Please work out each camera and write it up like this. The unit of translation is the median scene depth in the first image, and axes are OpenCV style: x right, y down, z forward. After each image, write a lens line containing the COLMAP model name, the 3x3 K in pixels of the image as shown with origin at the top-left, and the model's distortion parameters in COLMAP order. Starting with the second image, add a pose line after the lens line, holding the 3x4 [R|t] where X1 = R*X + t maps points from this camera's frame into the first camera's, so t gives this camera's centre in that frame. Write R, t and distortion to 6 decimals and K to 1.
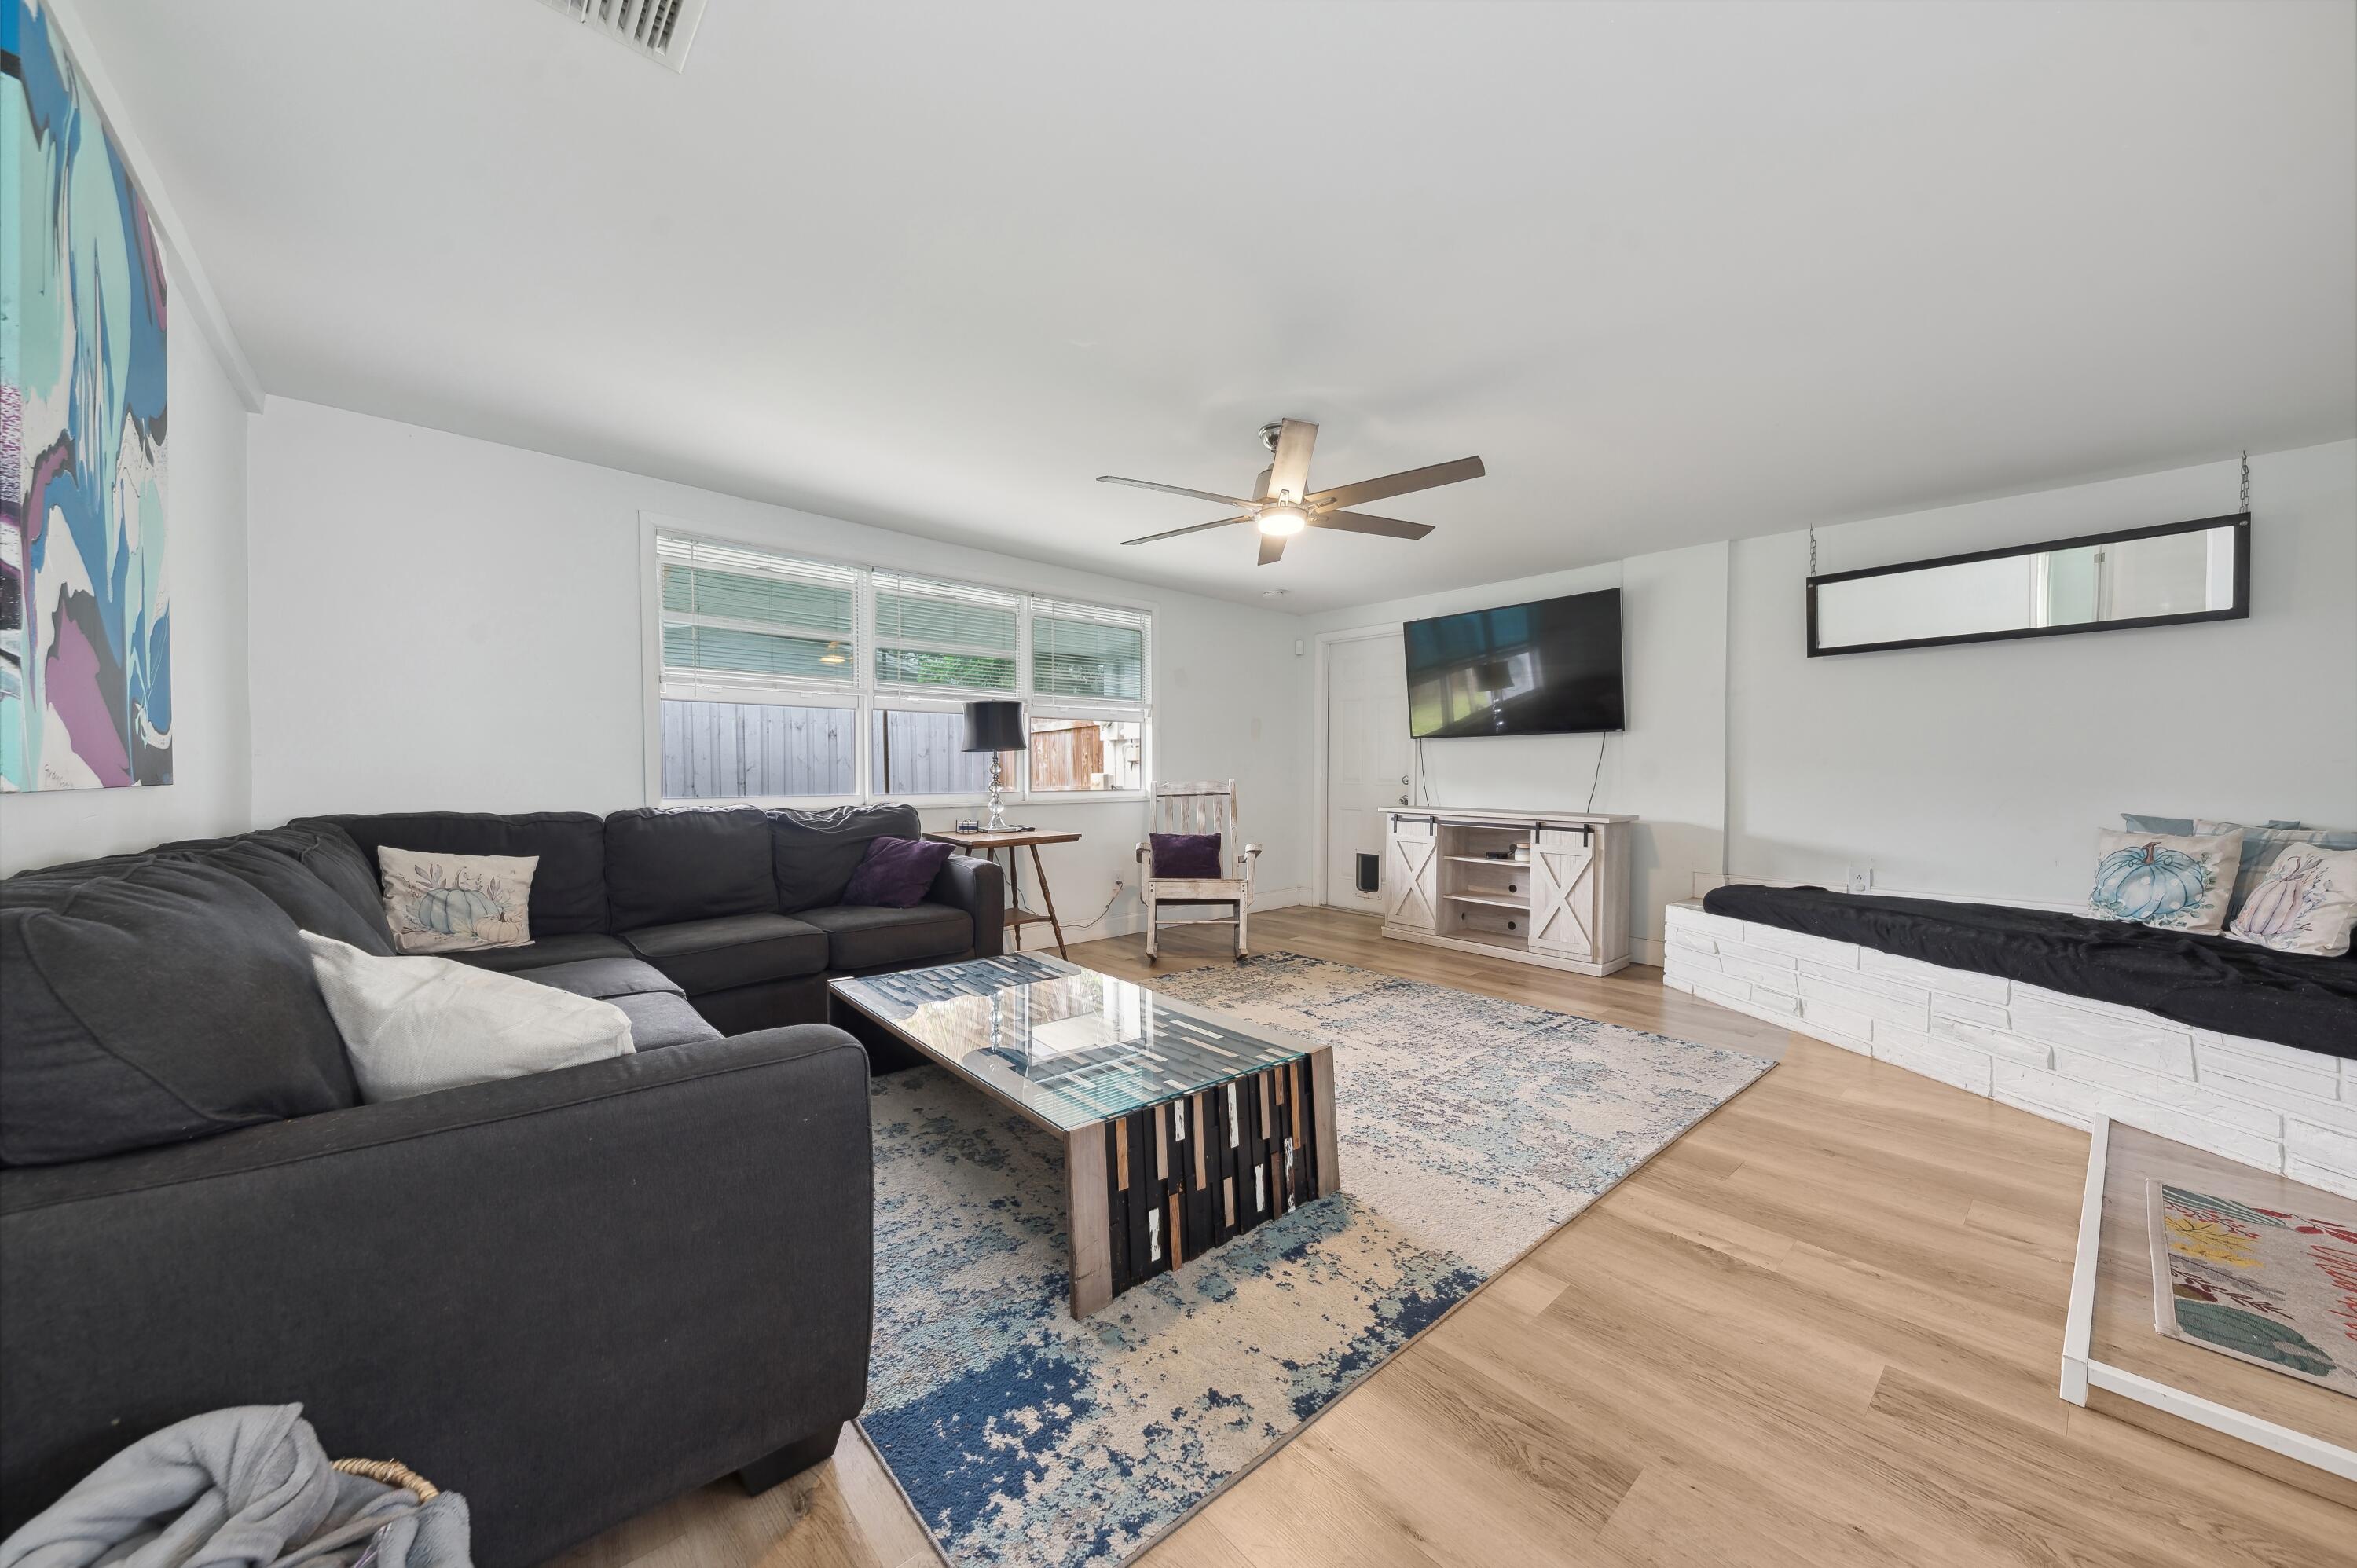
lens RADIAL K [[852.3, 0, 1178.5], [0, 852.3, 784.0], [0, 0, 1]] dist [0.000228, -0.000003]
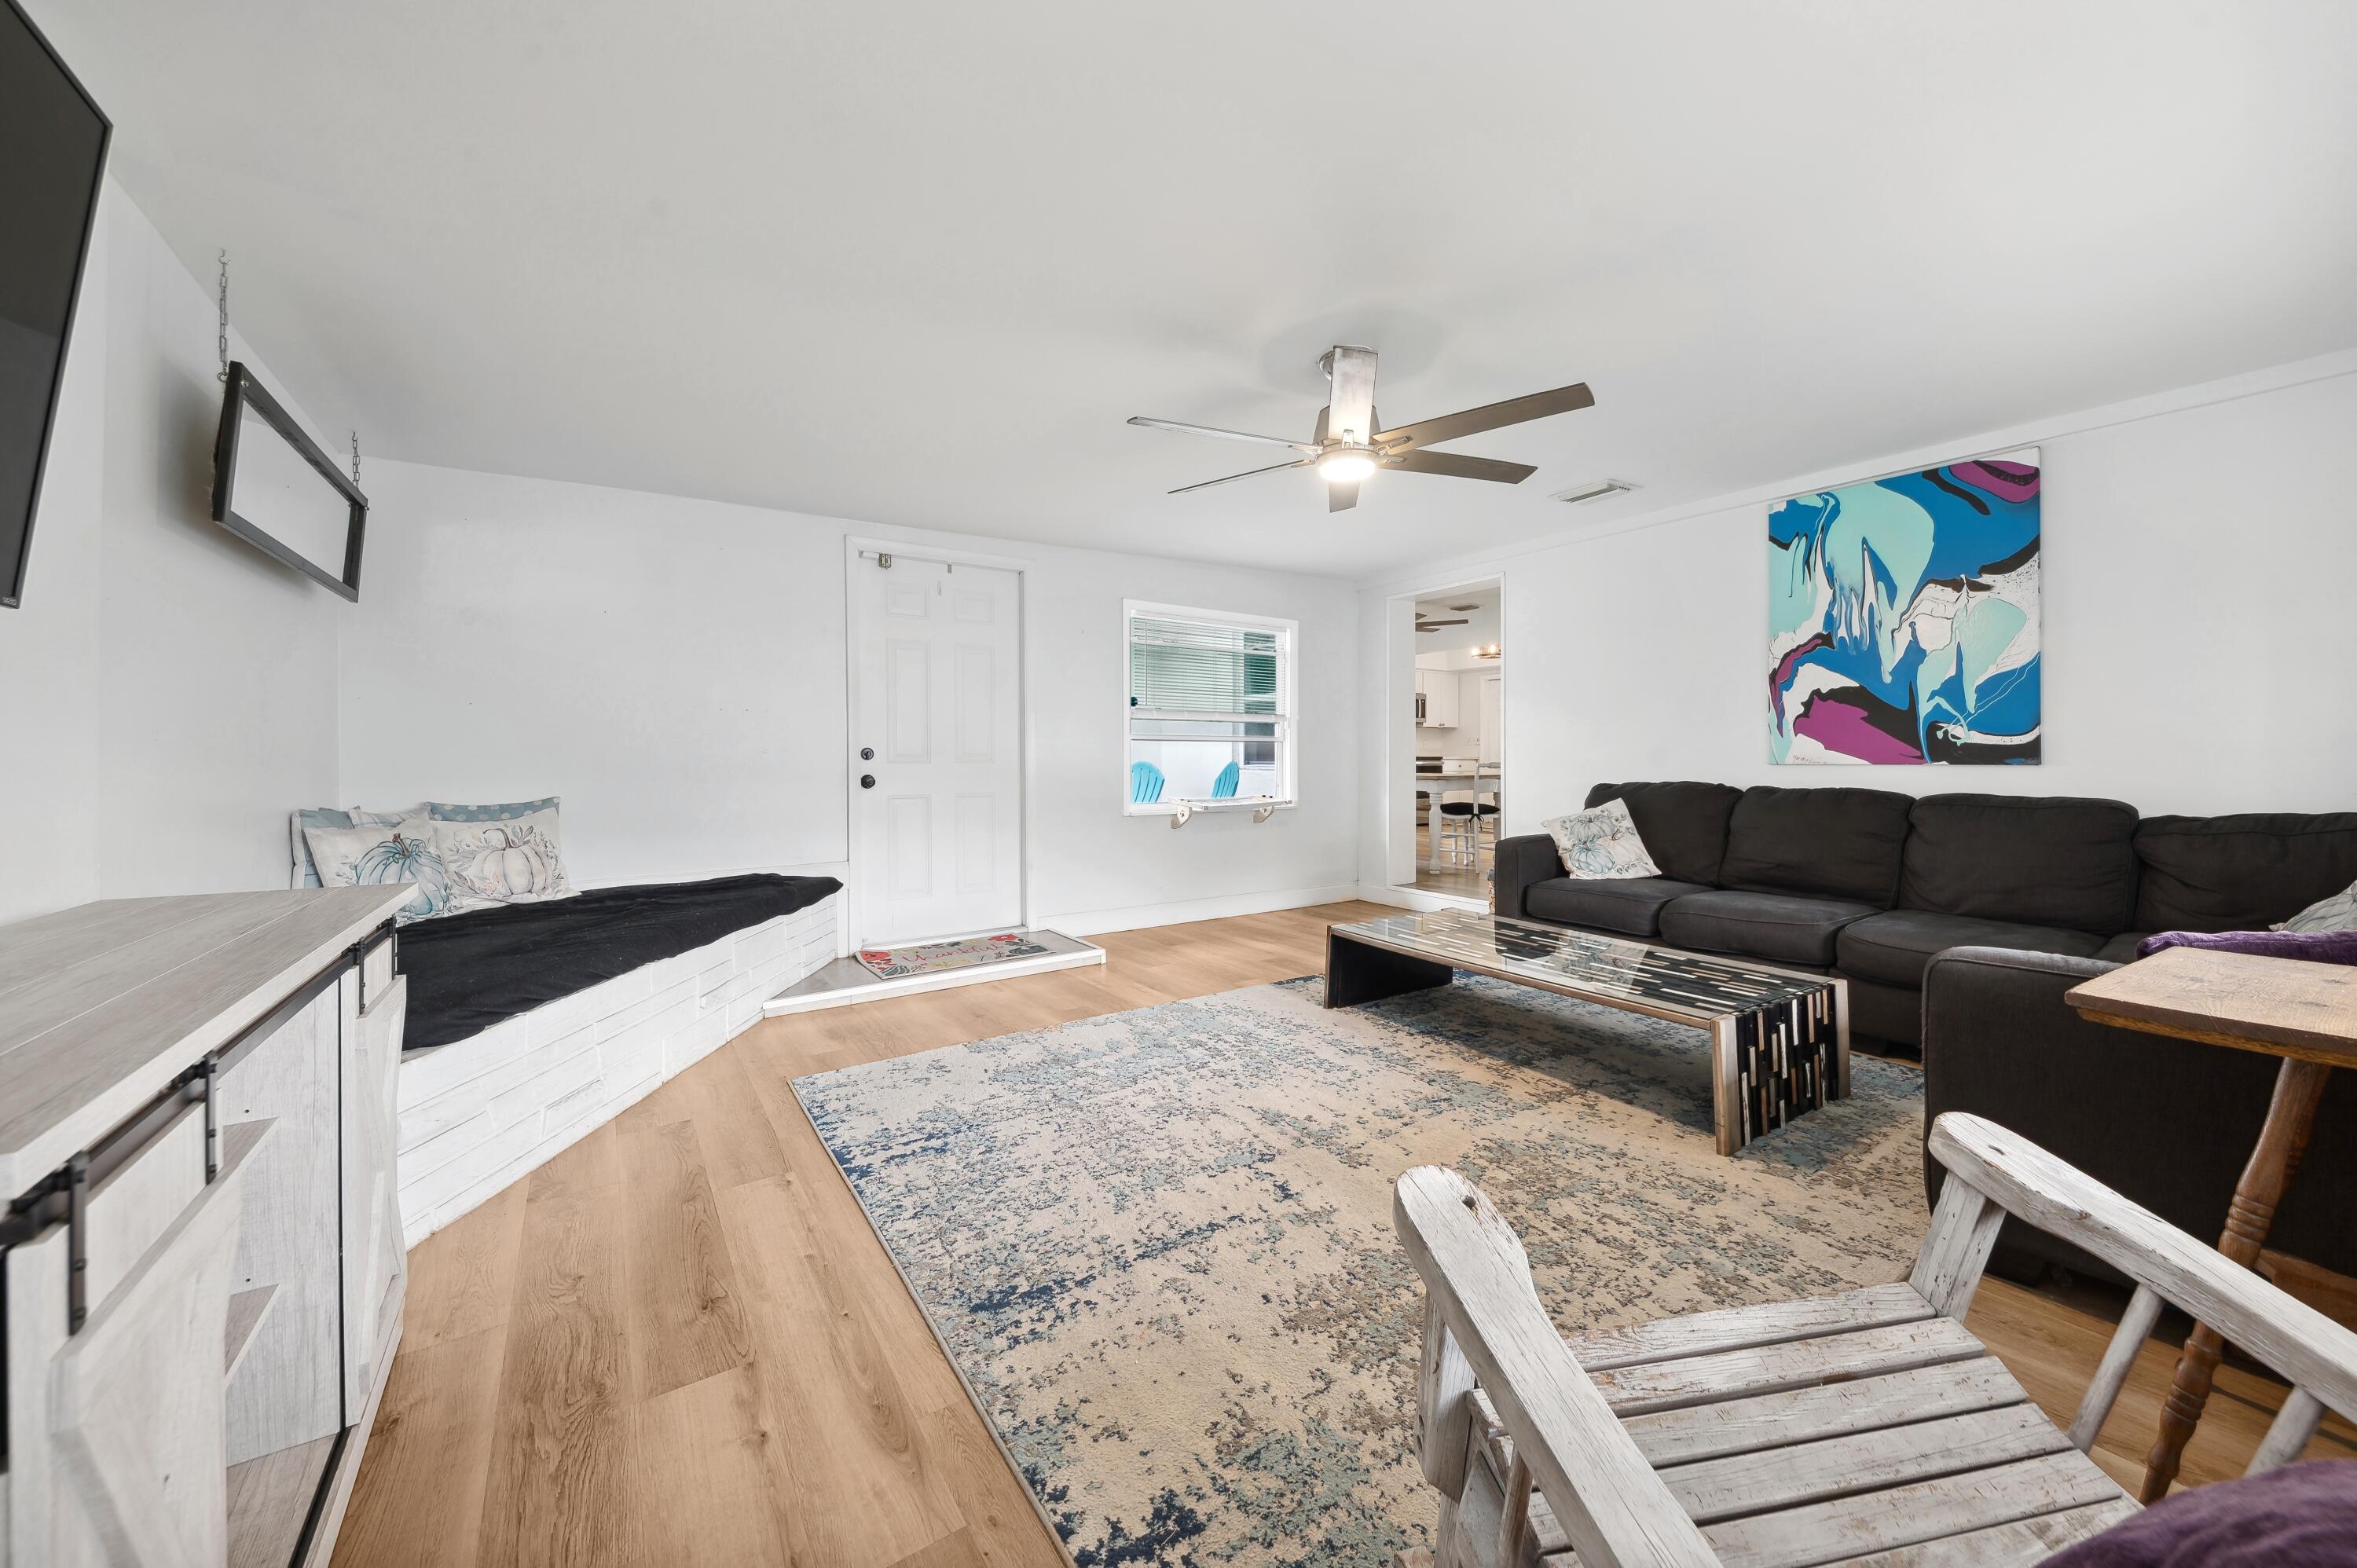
lens RADIAL K [[852.3, 0, 1178.5], [0, 852.3, 784.0], [0, 0, 1]] dist [0.000228, -0.000003]
pose [[-0.992286, -0.006904, 0.123776, 0.177562], [-0.001825, 0.999153, 0.041098, -0.024948], [-0.123955, 0.040555, -0.991459, 1.792746]]
